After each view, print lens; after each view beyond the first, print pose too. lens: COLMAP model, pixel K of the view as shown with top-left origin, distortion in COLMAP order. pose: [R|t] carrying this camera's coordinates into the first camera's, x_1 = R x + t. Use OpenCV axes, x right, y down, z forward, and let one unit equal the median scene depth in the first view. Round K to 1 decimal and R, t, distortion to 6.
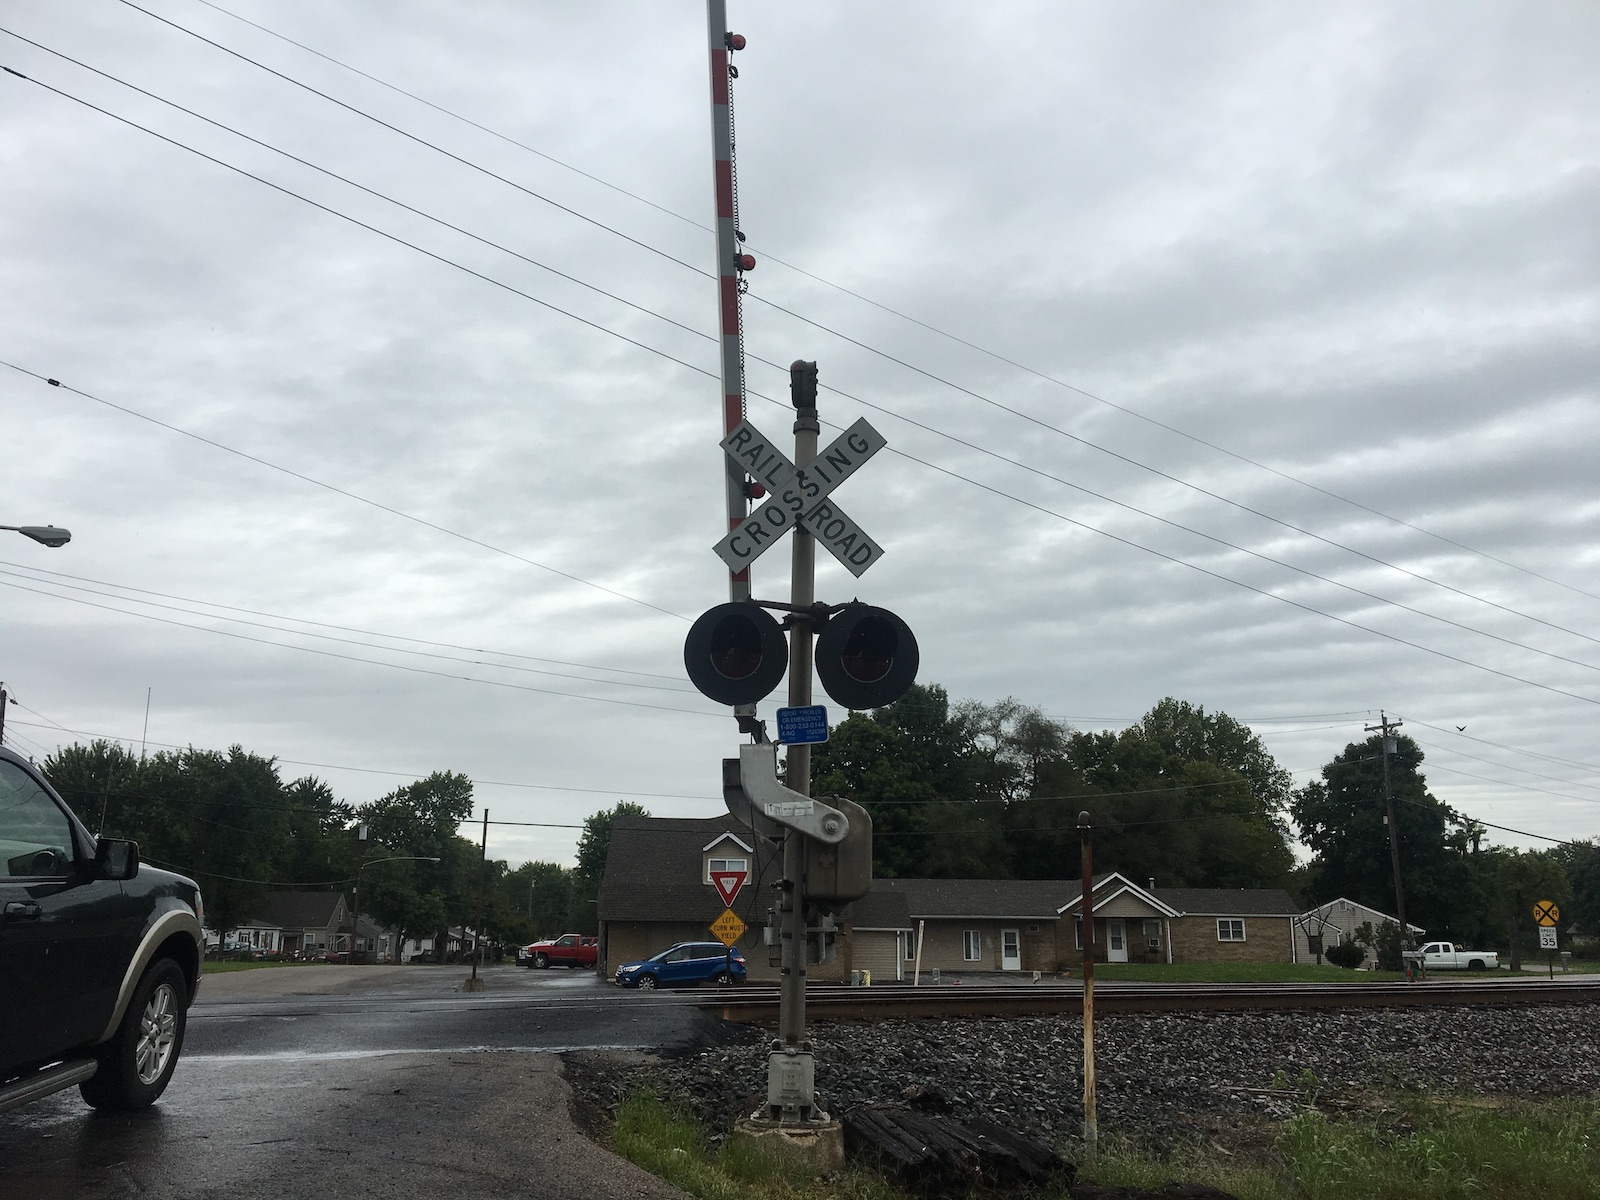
lens RADIAL K [[1373.7, 0, 830.8], [0, 1373.7, 631.1], [0, 0, 1]] dist [0.140344, -0.245052]
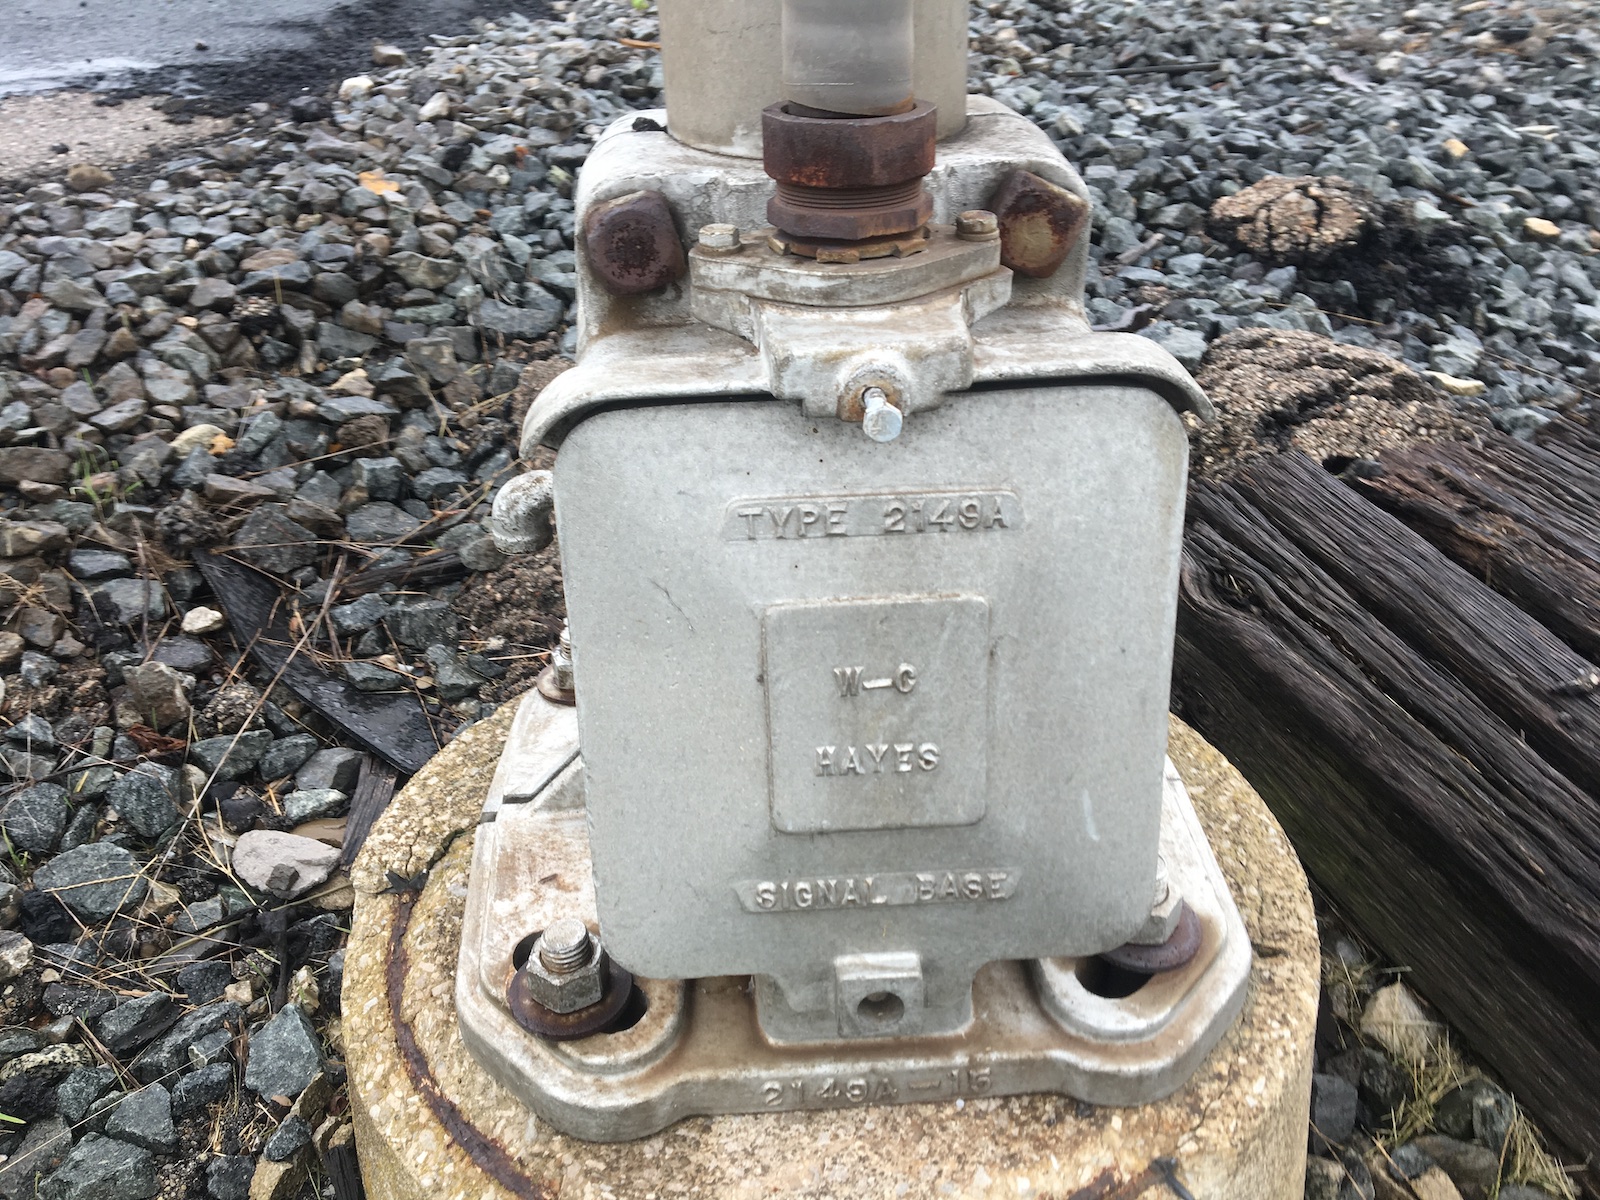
lens RADIAL K [[1334.1, 0, 792.6], [0, 1334.1, 617.2], [0, 0, 1]] dist [0.124520, -0.209555]
pose [[0.996620, -0.079959, 0.018860, -0.004317], [0.045828, 0.731632, 0.680158, 0.034395], [-0.068184, -0.676995, 0.732823, 0.121343]]
